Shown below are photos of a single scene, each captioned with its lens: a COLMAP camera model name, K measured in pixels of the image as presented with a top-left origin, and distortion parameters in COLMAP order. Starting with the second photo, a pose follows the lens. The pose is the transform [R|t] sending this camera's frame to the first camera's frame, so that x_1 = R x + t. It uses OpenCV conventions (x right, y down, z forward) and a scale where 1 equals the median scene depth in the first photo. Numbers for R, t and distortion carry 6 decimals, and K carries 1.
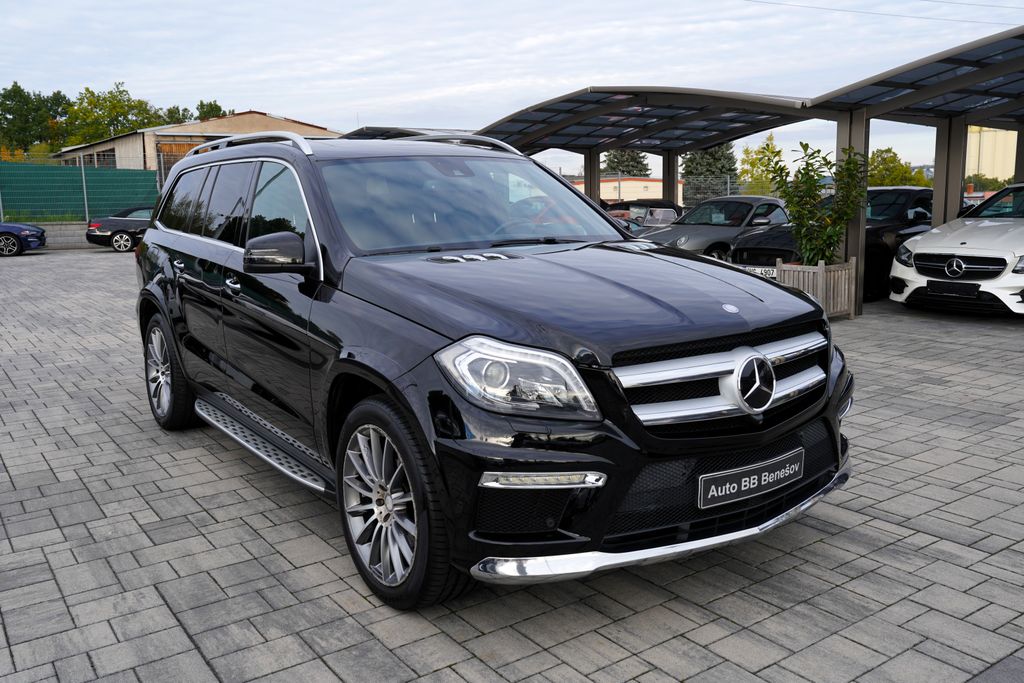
lens RADIAL K [[870.2, 0, 512.0], [0, 870.2, 341.5], [0, 0, 1]] dist [-0.015784, 0.016097]
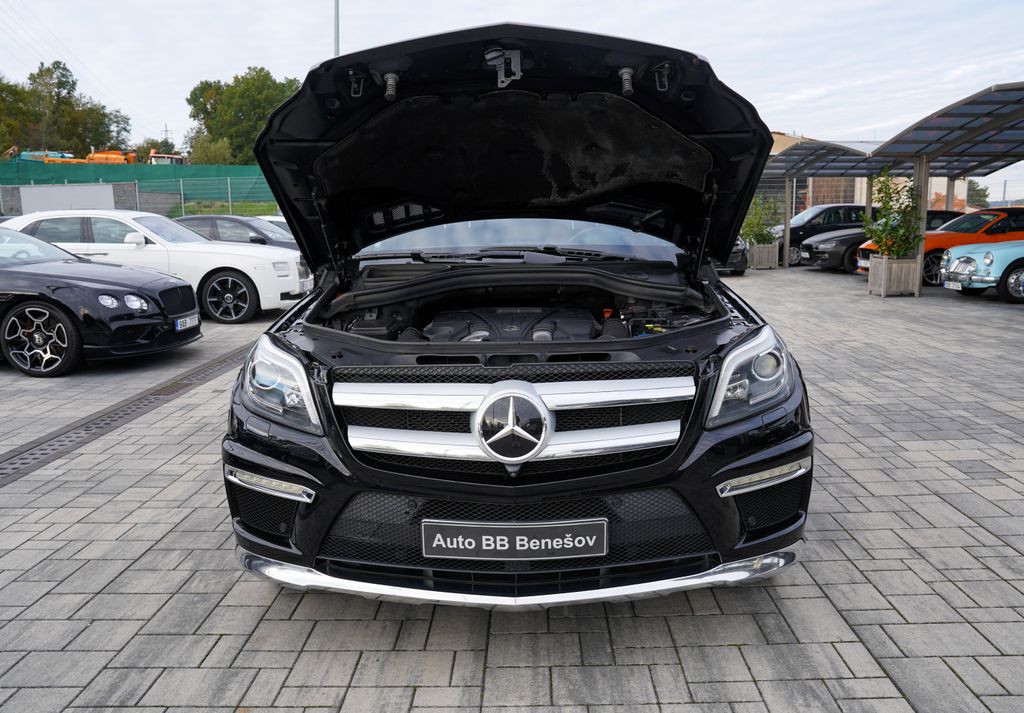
lens RADIAL K [[781.6, 0, 527.9], [0, 781.6, 357.4], [0, 0, 1]] dist [-0.104599, 0.097757]
pose [[0.815185, 0.111928, -0.568283, 0.620261], [-0.097925, 0.993660, 0.055238, -0.051772], [0.570863, 0.010620, 0.820977, 0.356074]]
